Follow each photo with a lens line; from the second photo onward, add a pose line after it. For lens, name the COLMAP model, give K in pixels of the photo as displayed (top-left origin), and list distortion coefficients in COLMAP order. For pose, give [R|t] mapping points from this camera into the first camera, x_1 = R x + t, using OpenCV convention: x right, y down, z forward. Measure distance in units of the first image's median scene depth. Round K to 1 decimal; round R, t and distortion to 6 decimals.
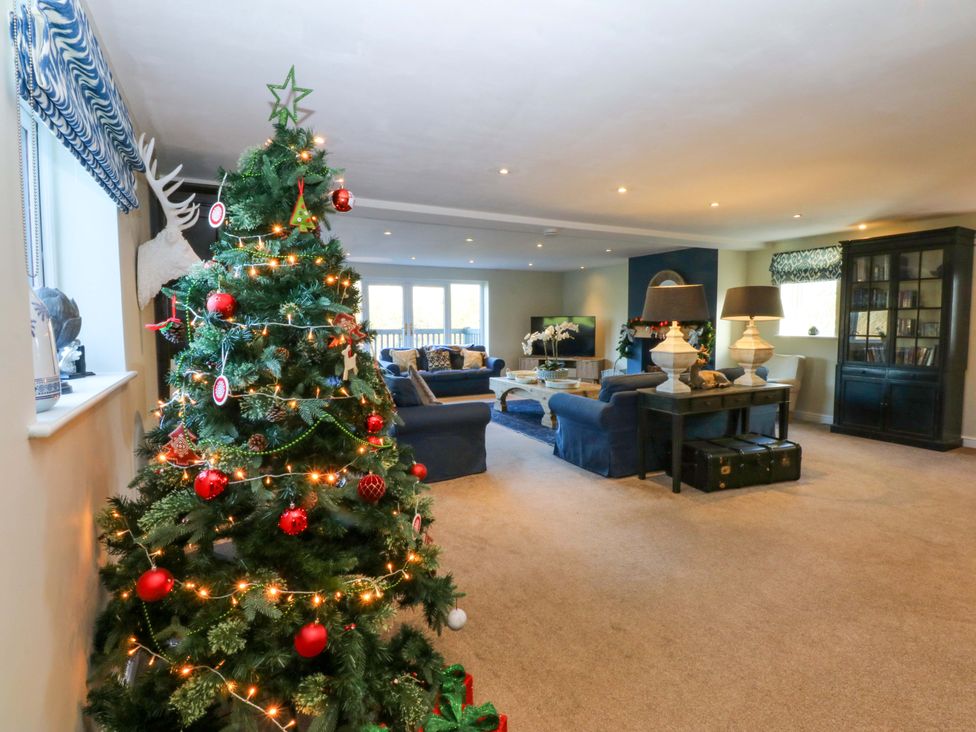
lens RADIAL K [[522.5, 0, 486.9], [0, 522.5, 361.2], [0, 0, 1]] dist [-0.001365, 0.000025]
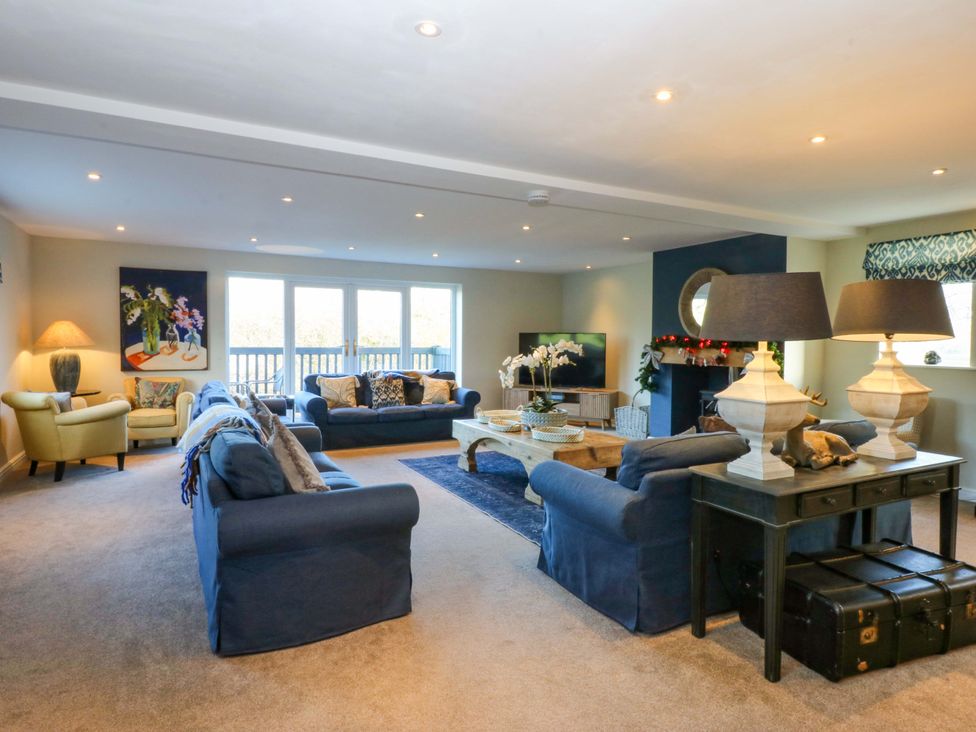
lens RADIAL K [[576.7, 0, 488.7], [0, 576.7, 363.9], [0, 0, 1]] dist [-0.001432, -0.000439]
pose [[0.999893, 0.010672, 0.009996, 0.062435], [-0.010340, 0.999412, -0.032690, -0.025716], [-0.010339, 0.032583, 0.999416, 0.343404]]
